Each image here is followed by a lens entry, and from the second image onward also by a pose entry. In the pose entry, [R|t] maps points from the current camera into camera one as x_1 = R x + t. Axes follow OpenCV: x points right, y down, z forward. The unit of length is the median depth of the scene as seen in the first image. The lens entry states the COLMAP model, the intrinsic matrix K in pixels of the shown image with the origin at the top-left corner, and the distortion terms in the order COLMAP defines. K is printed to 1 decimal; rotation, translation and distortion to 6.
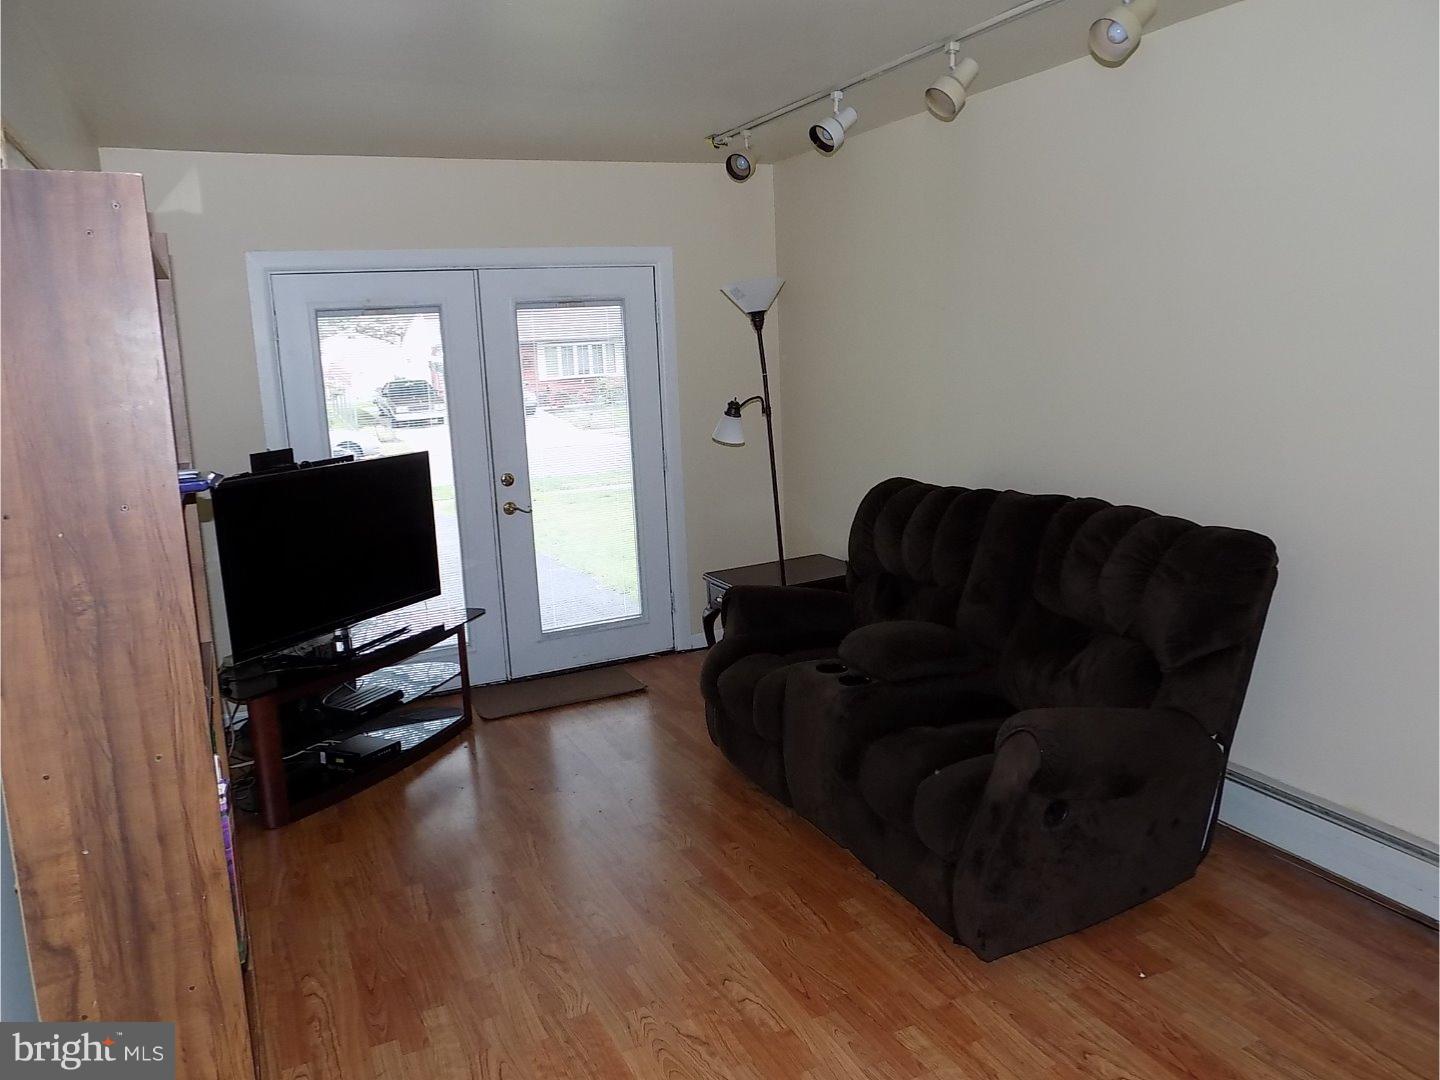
lens RADIAL K [[1075.7, 0, 727.5], [0, 1075.7, 534.8], [0, 0, 1]] dist [-0.046533, 0.002317]
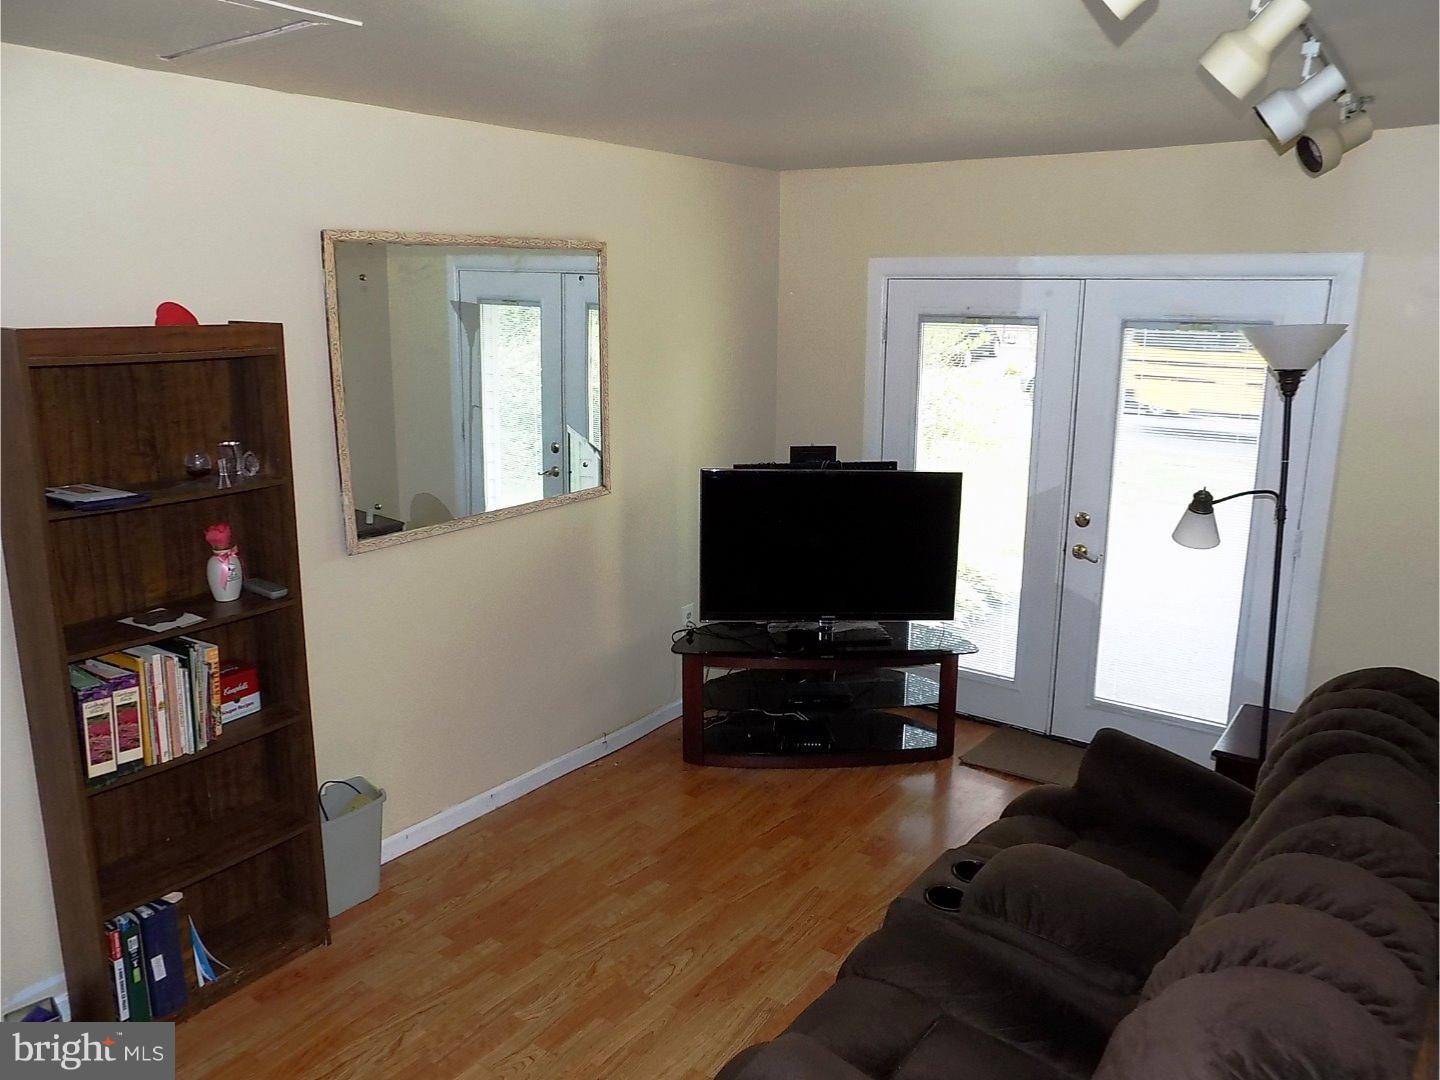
lens RADIAL K [[1075.7, 0, 727.5], [0, 1075.7, 534.8], [0, 0, 1]] dist [-0.046533, 0.002317]
pose [[0.457262, 0.246832, -0.854392, 0.459878], [-0.180577, 0.966468, 0.182568, -0.163425], [0.870806, 0.070802, 0.486502, 0.360425]]
